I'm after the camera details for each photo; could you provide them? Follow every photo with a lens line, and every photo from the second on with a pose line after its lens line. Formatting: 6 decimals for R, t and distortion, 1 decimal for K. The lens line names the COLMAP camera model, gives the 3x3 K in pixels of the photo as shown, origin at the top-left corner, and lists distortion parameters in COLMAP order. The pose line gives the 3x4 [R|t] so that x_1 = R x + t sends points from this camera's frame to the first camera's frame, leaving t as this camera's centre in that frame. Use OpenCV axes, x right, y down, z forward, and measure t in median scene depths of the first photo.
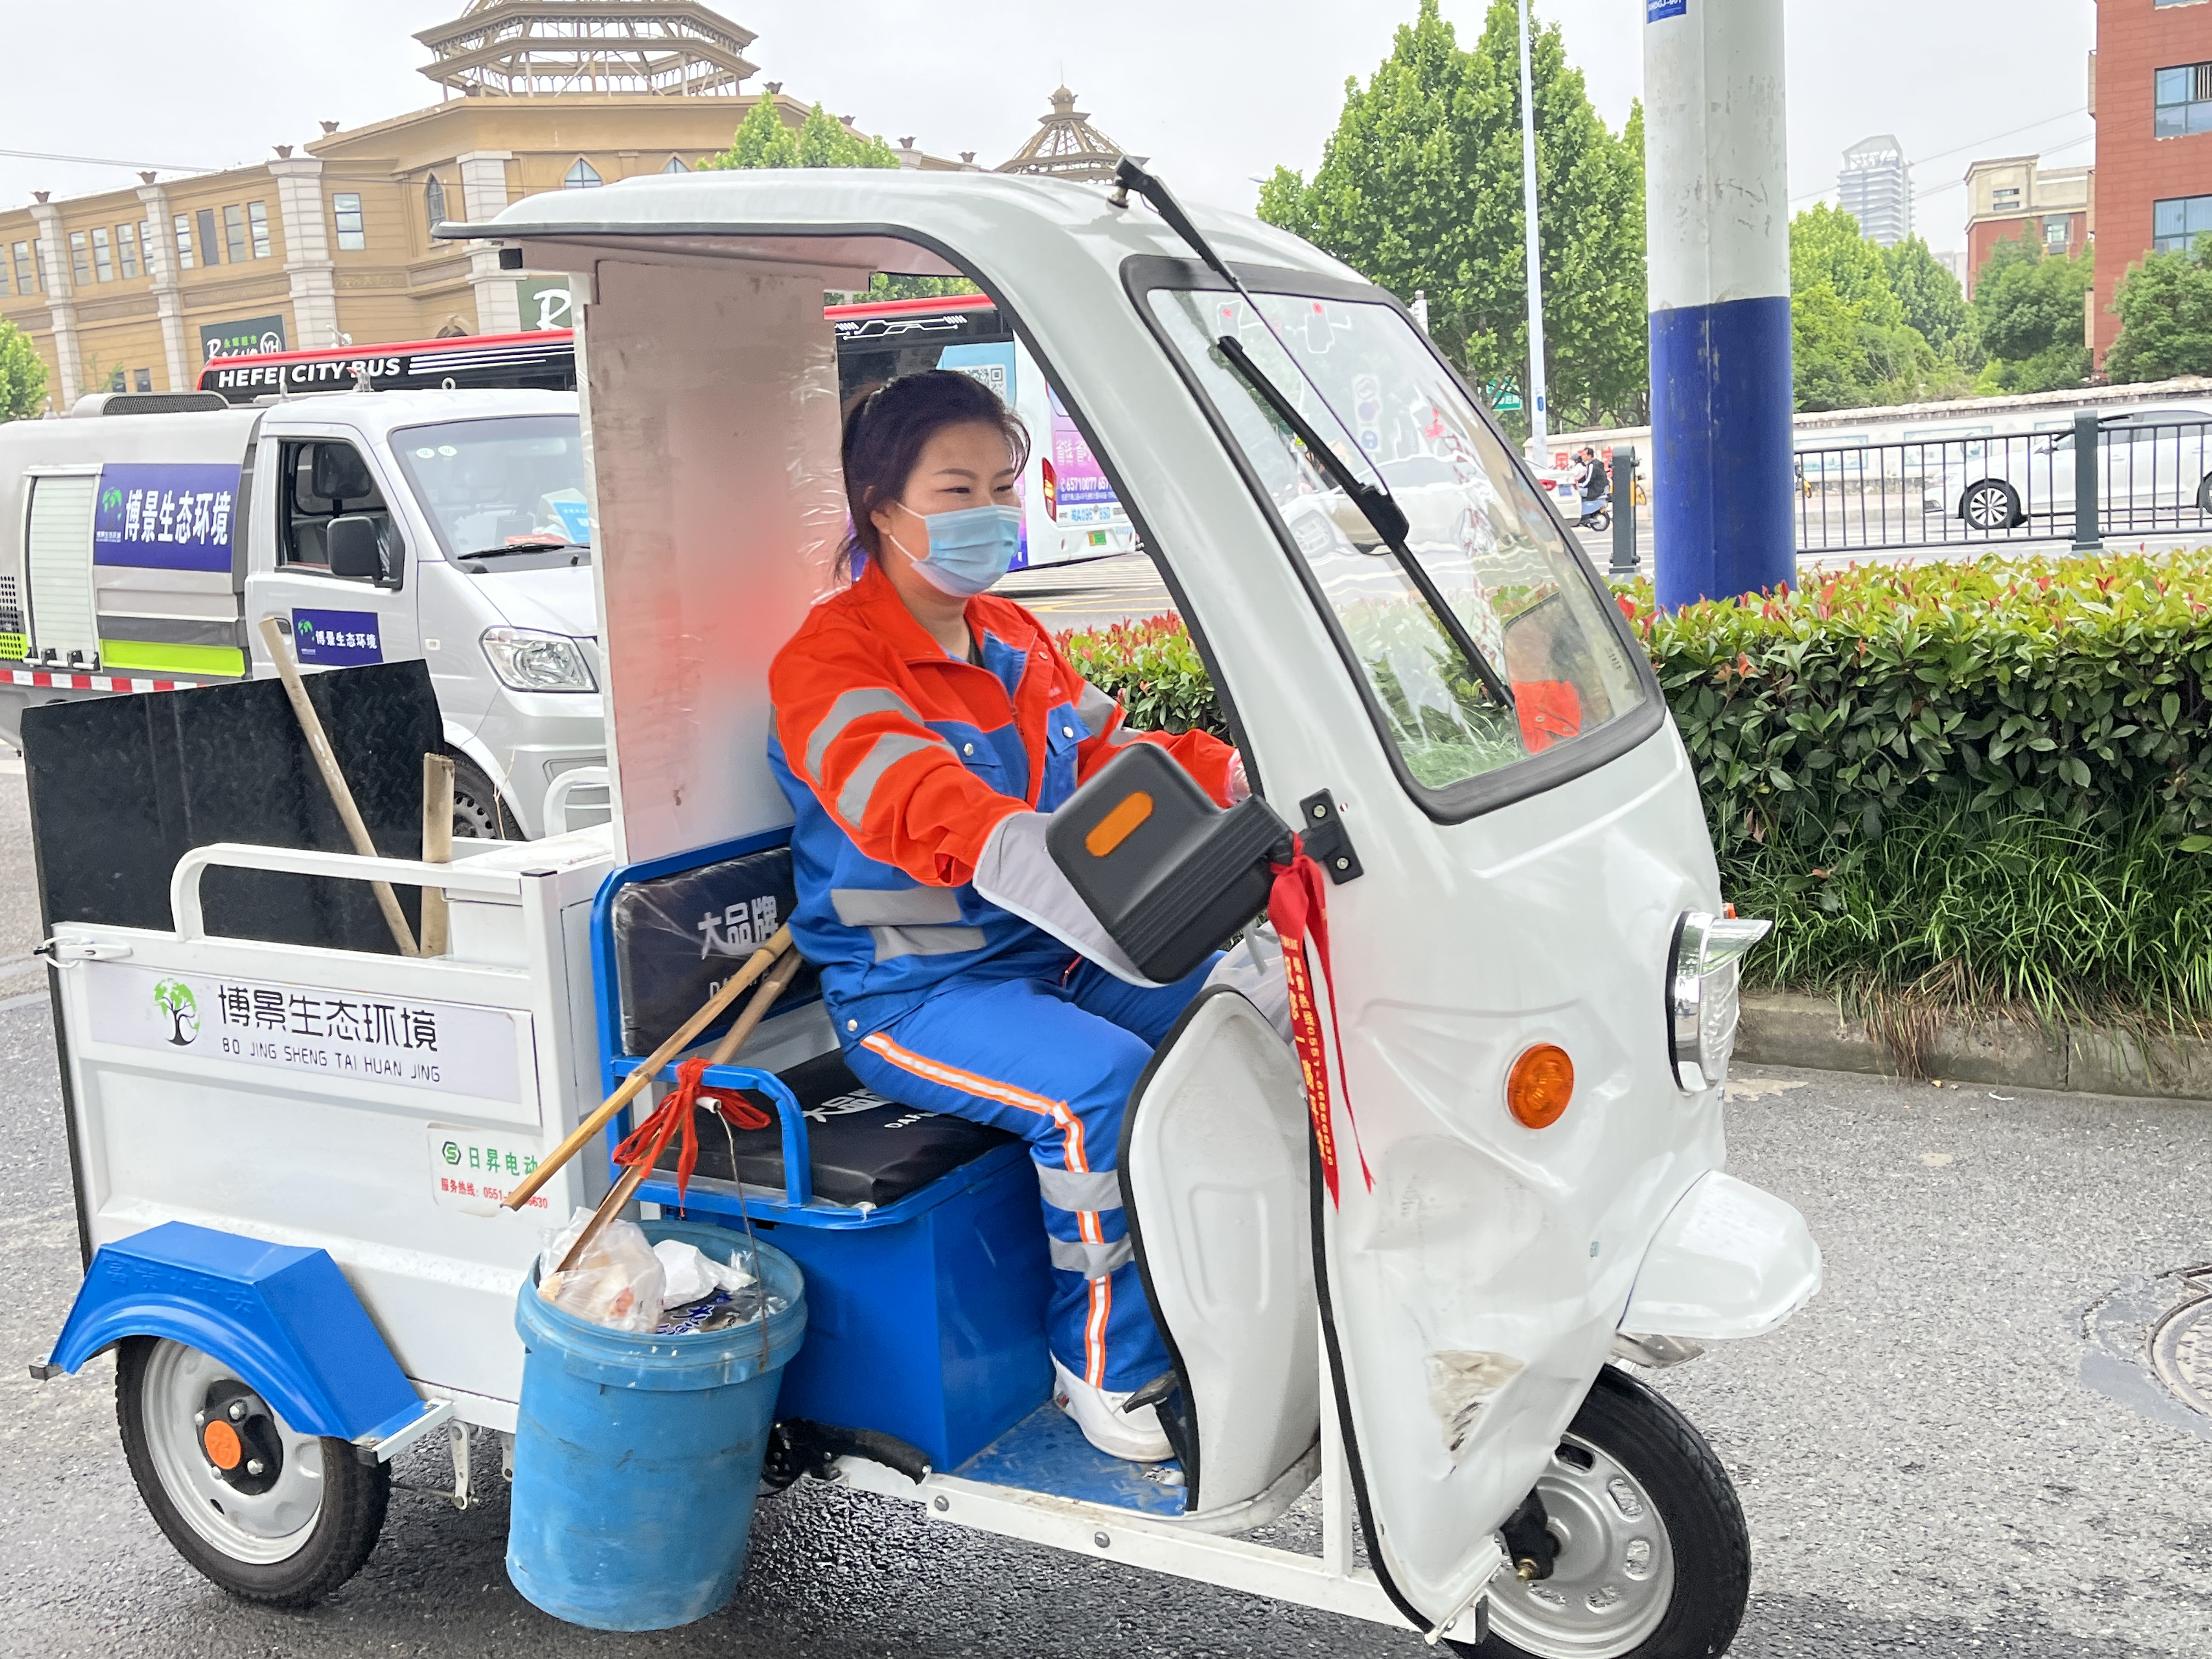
lens RADIAL K [[2297.6, 0, 1106.0], [0, 2297.6, 829.5], [0, 0, 1]] dist [0.002153, 0.059860]
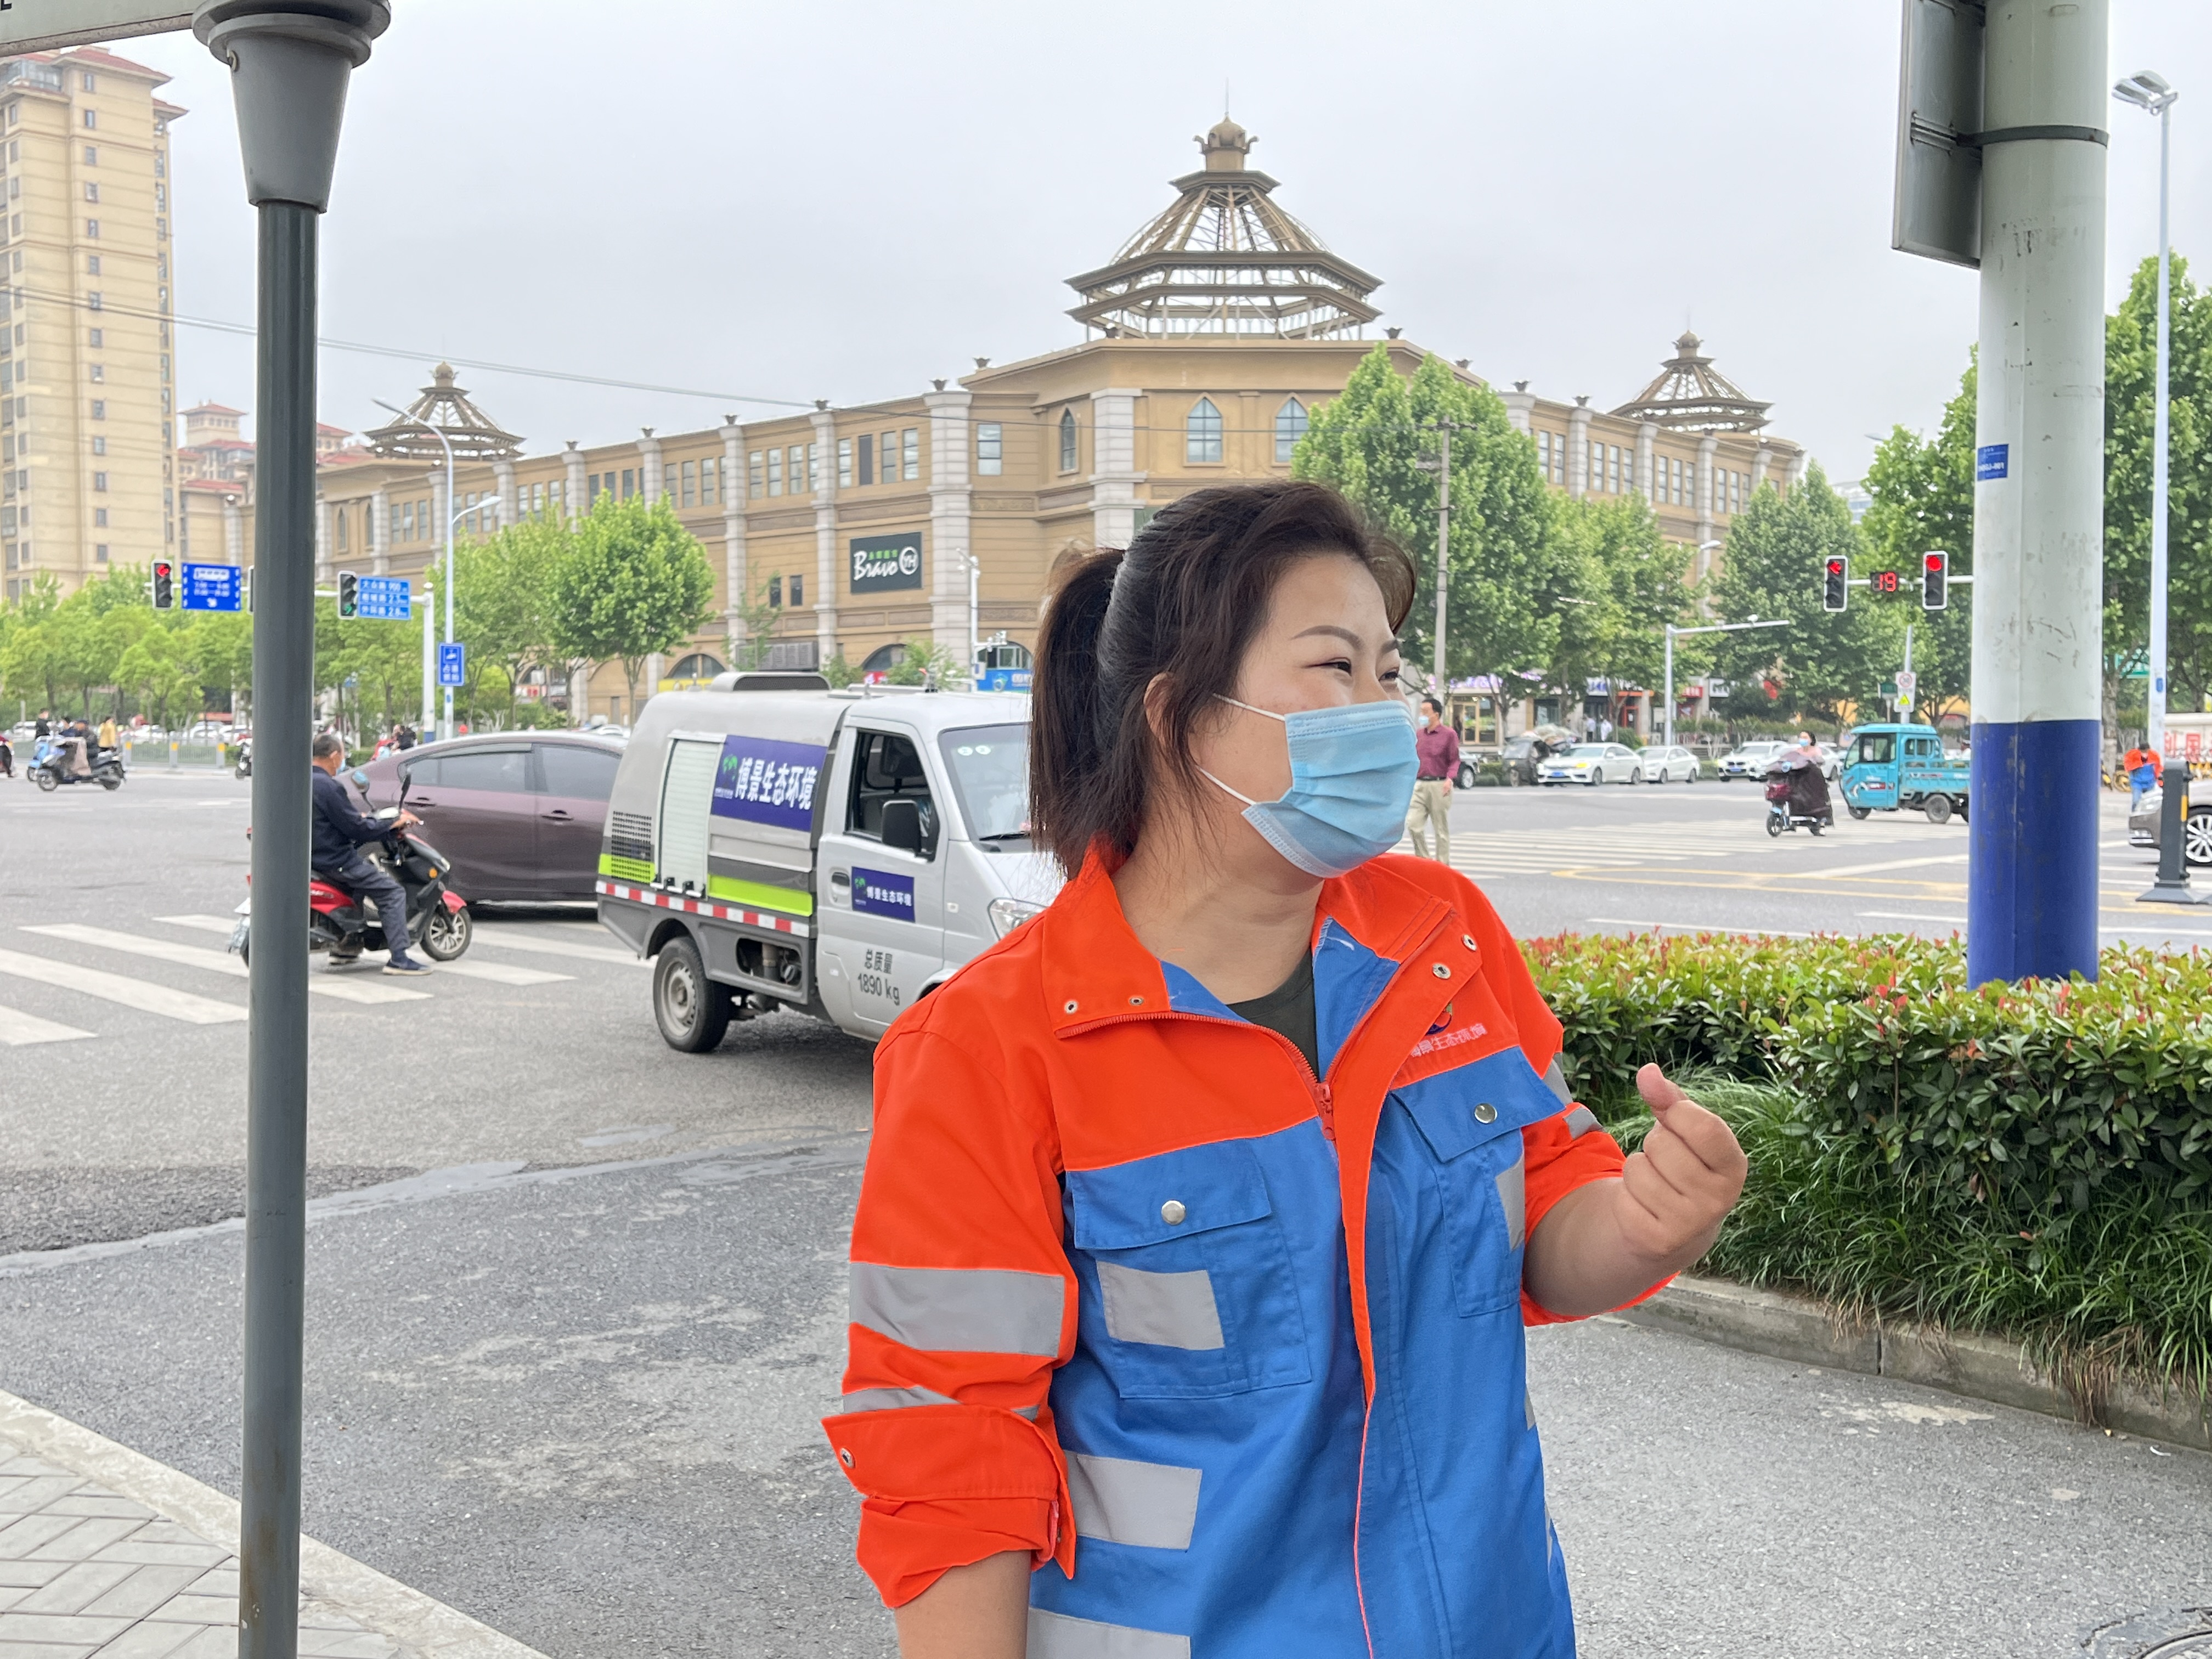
lens RADIAL K [[2277.1, 0, 1106.0], [0, 2277.1, 829.5], [0, 0, 1]] dist [0.096510, -0.149116]
pose [[0.966463, 0.072322, -0.246411, 0.074974], [-0.096139, 0.991643, -0.086026, -0.022226], [0.238131, 0.106831, 0.965340, -0.144800]]
